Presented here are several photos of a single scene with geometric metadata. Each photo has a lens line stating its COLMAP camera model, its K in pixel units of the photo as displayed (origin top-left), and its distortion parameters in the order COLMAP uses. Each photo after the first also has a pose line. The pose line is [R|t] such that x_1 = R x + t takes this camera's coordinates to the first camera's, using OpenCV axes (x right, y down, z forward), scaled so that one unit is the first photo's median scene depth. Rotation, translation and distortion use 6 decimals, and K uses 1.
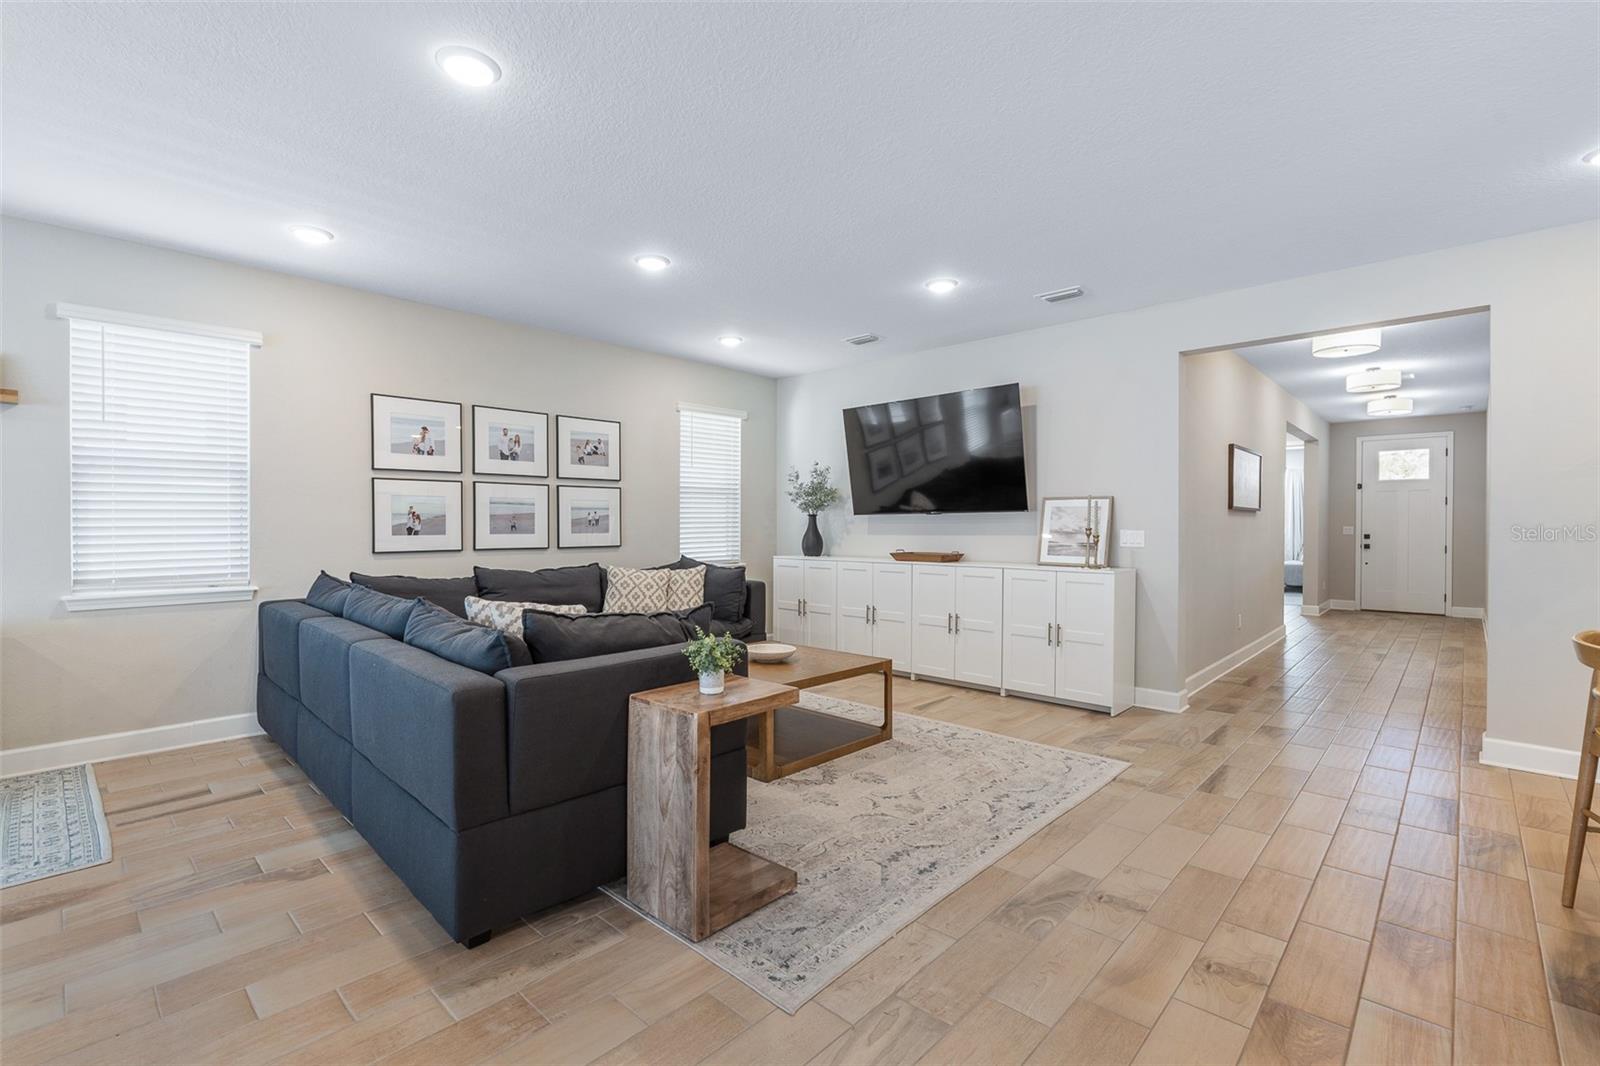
lens RADIAL K [[716.1, 0, 799.3], [0, 716.1, 529.4], [0, 0, 1]] dist [-0.005936, 0.001661]
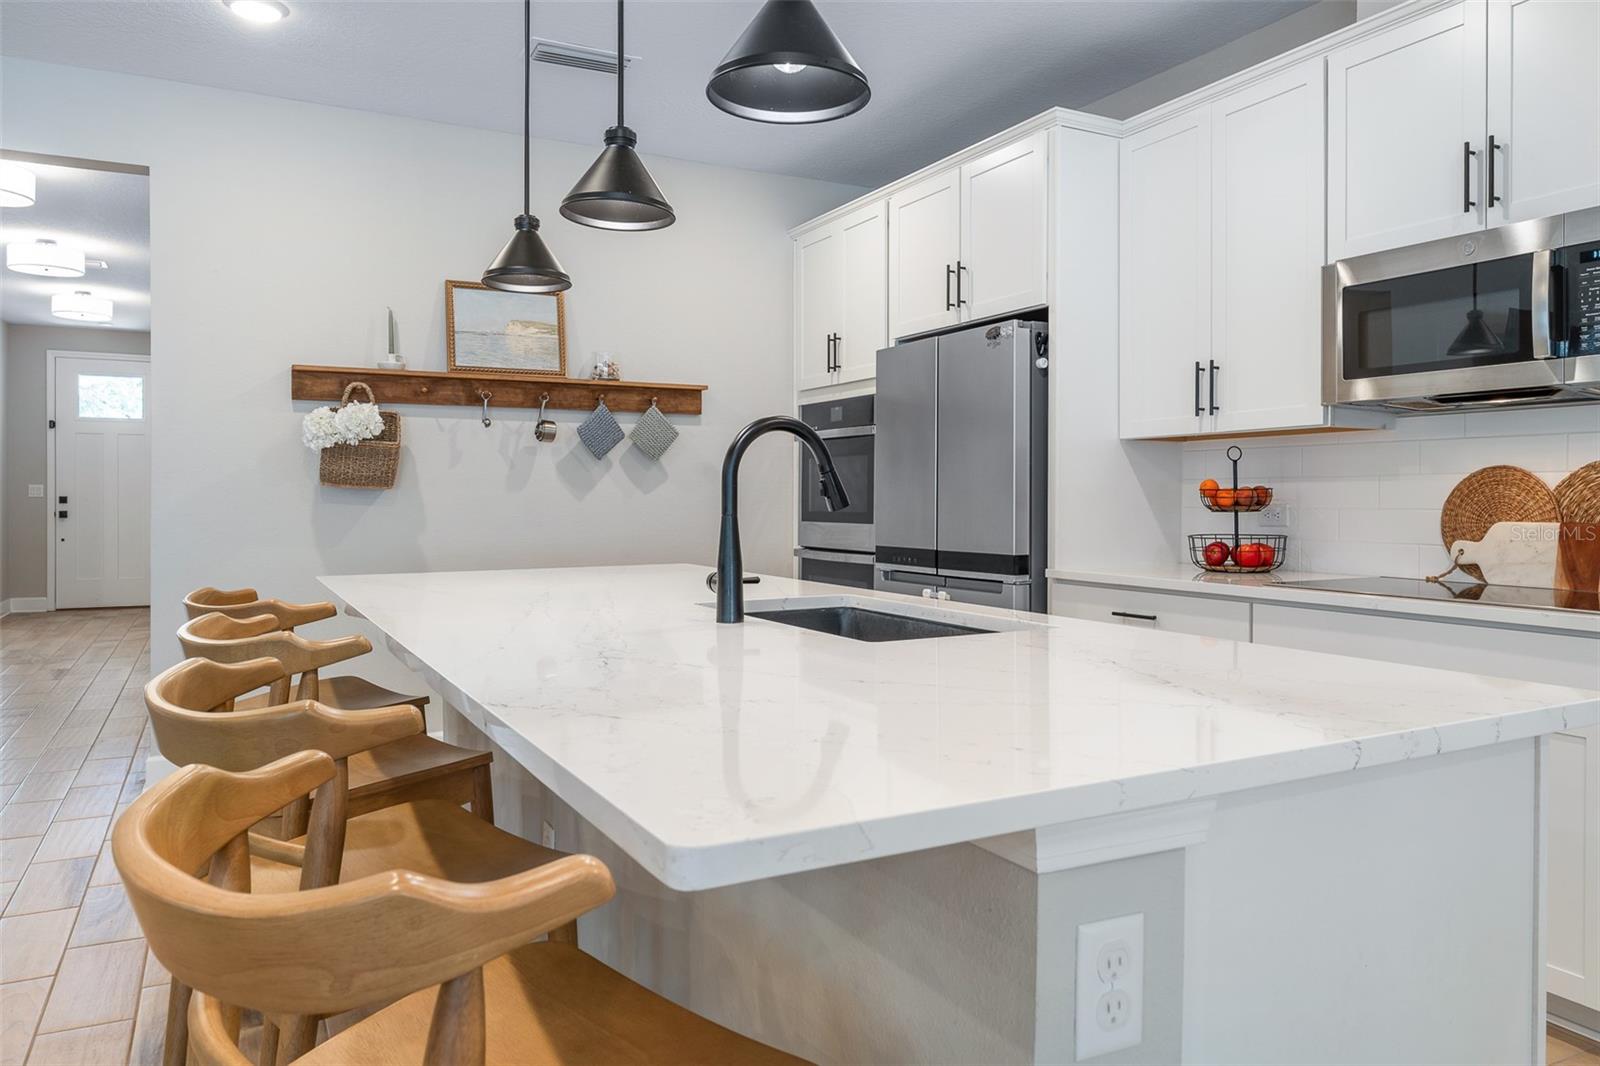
lens RADIAL K [[1110.4, 0, 805.2], [0, 1110.4, 504.0], [0, 0, 1]] dist [0.000306, 0.001008]
pose [[0.332191, -0.005187, 0.943198, 0.078555], [0.002106, 0.999986, 0.004757, 0.019775], [-0.943210, 0.000406, 0.332198, -0.012205]]
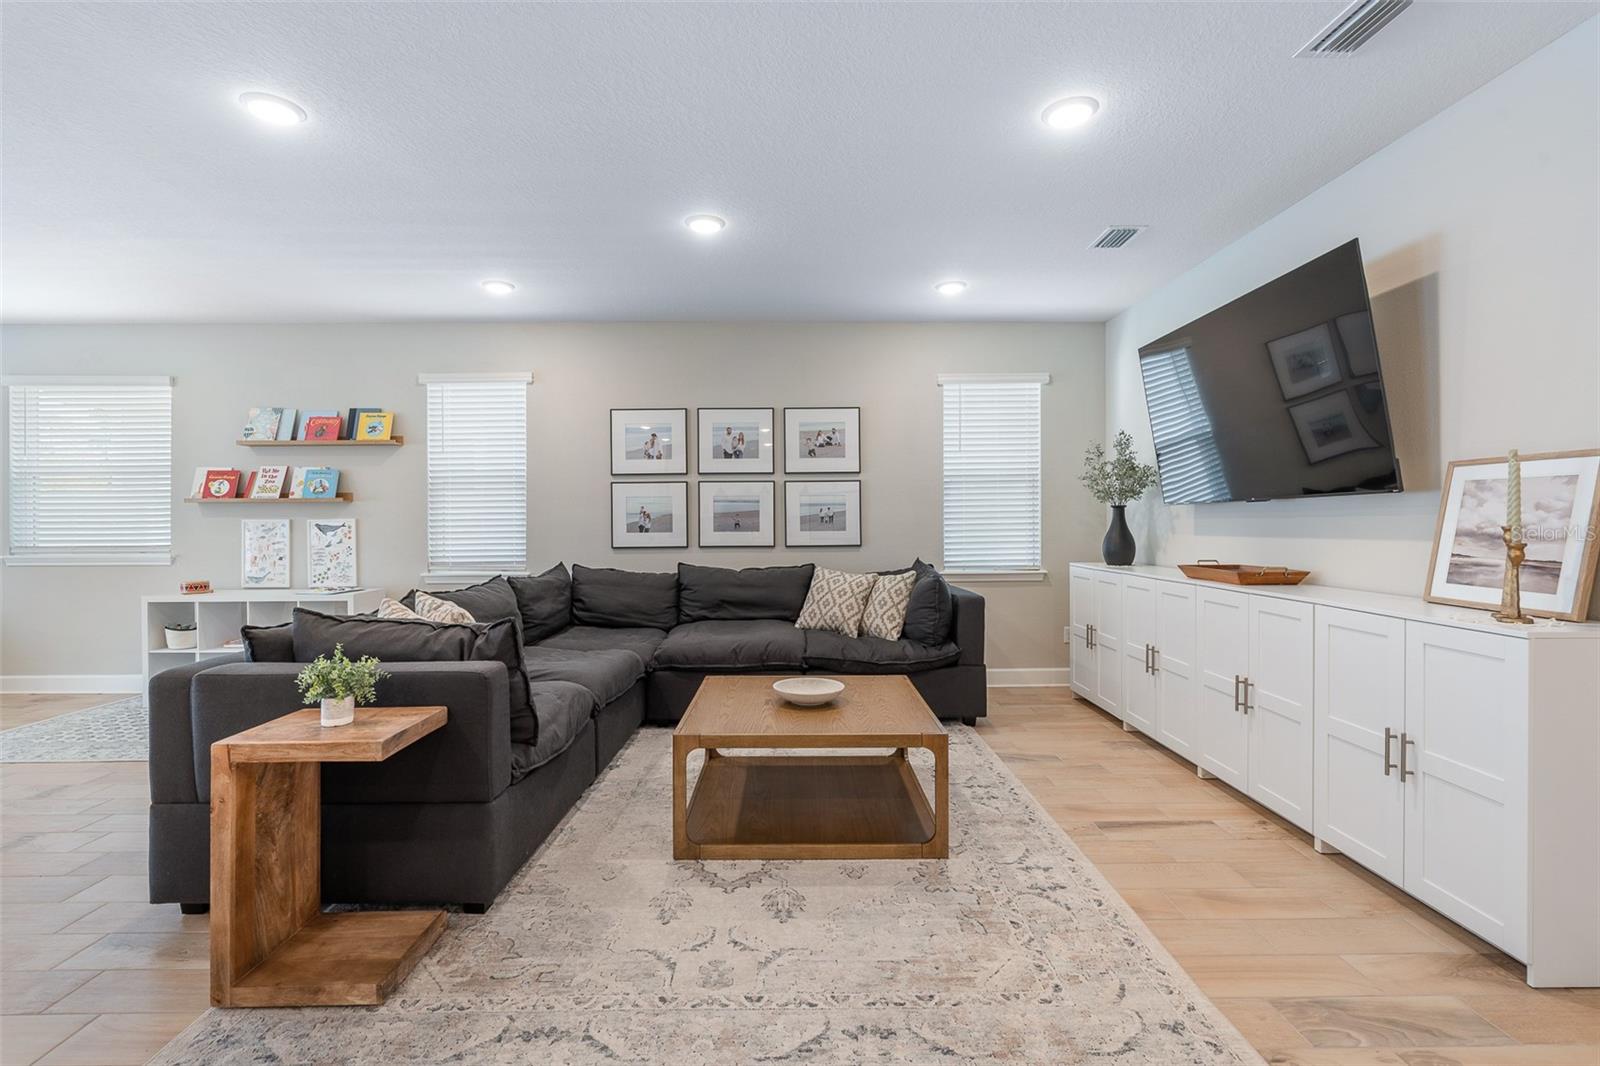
lens RADIAL K [[721.9, 0, 797.5], [0, 721.9, 520.8], [0, 0, 1]] dist [-0.004450, 0.000999]
pose [[0.692962, -0.004956, -0.720957, 0.387679], [0.001567, 0.999984, -0.005368, -0.003328], [0.720972, 0.002590, 0.692959, 0.357193]]
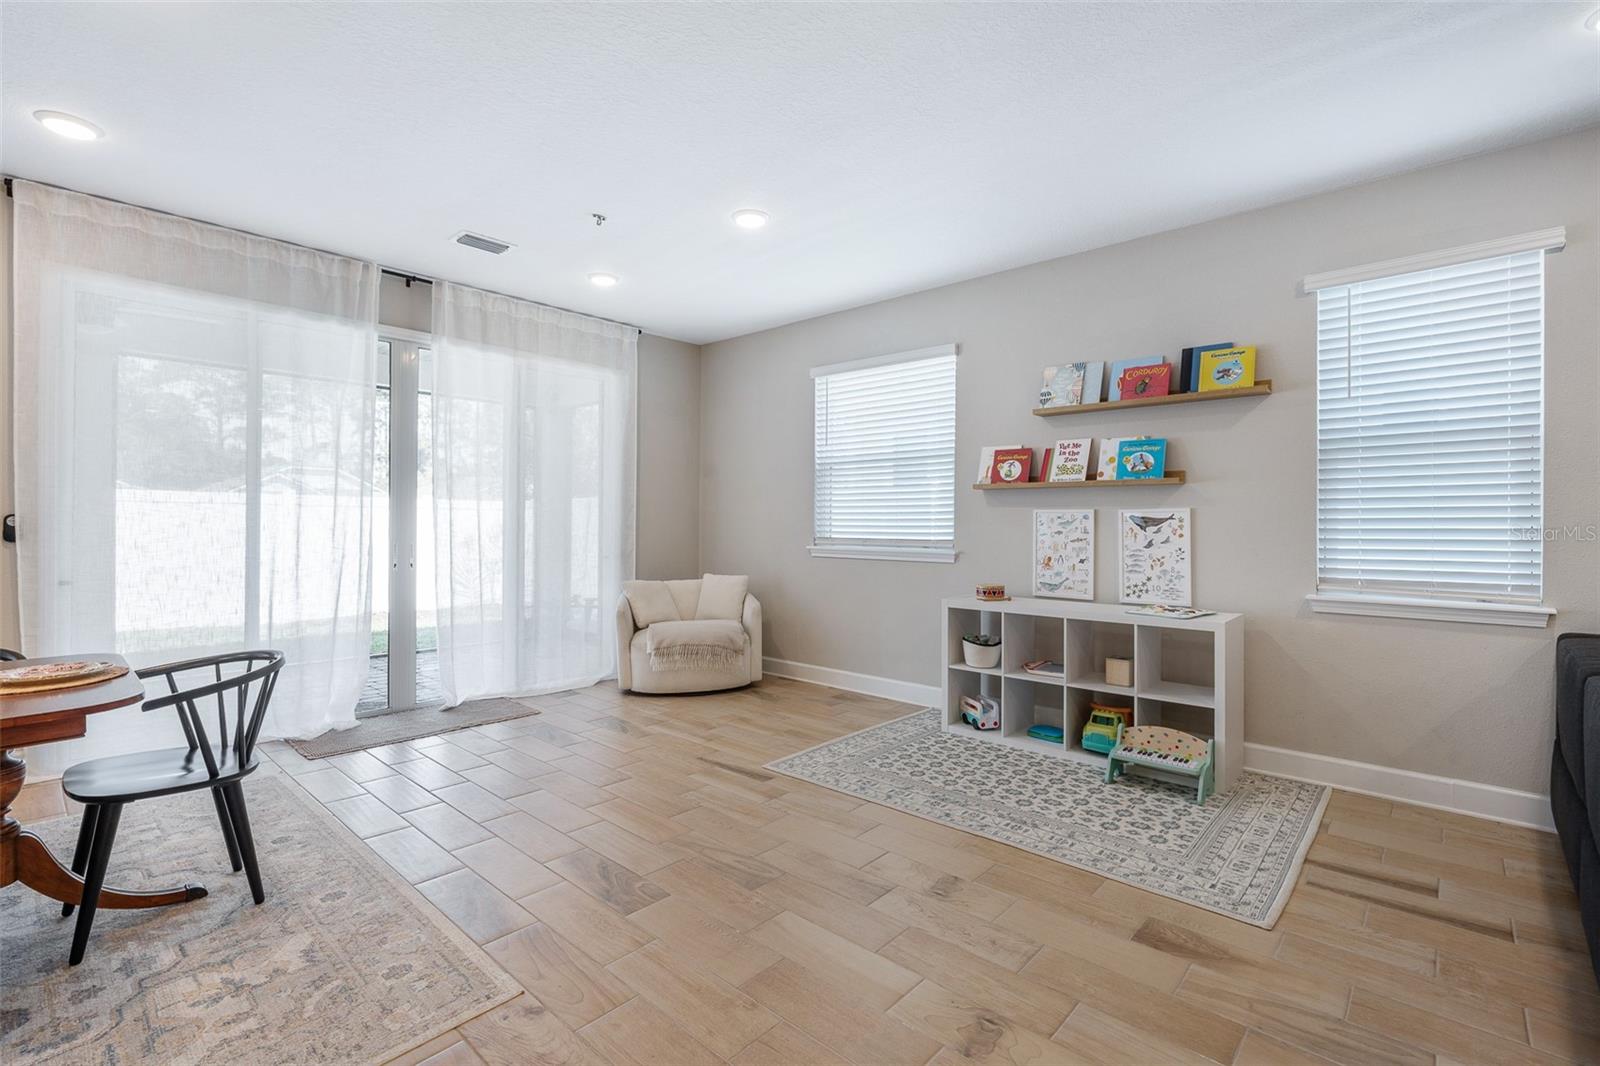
lens RADIAL K [[718.4, 0, 800.1], [0, 718.4, 521.0], [0, 0, 1]] dist [-0.002254, -0.000038]
pose [[0.019154, -0.003452, -0.999811, -0.081781], [-0.011814, 0.999923, -0.003678, 0.006803], [0.999747, 0.011882, 0.019112, 0.221887]]
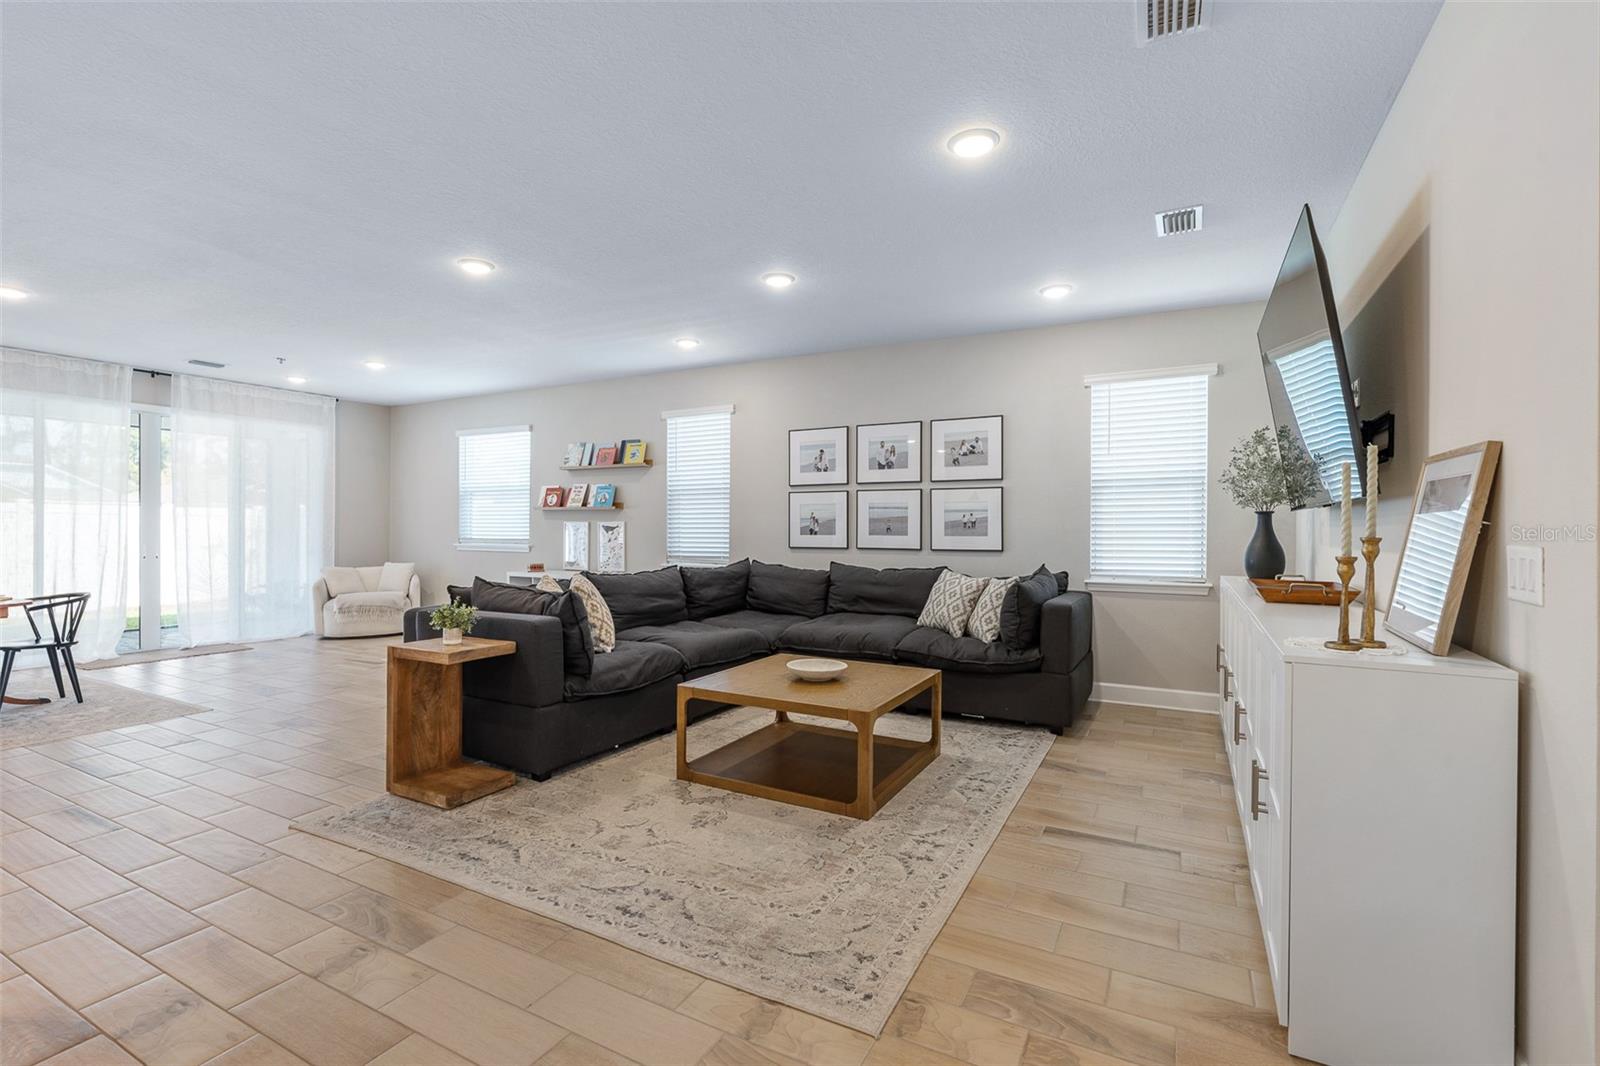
lens RADIAL K [[716.1, 0, 799.3], [0, 716.1, 529.4], [0, 0, 1]] dist [-0.005936, 0.001661]
pose [[0.260438, 0.004386, -0.965481, 0.630747], [-0.010043, 0.999948, 0.001834, -0.003652], [0.965438, 0.009219, 0.260469, 0.575517]]
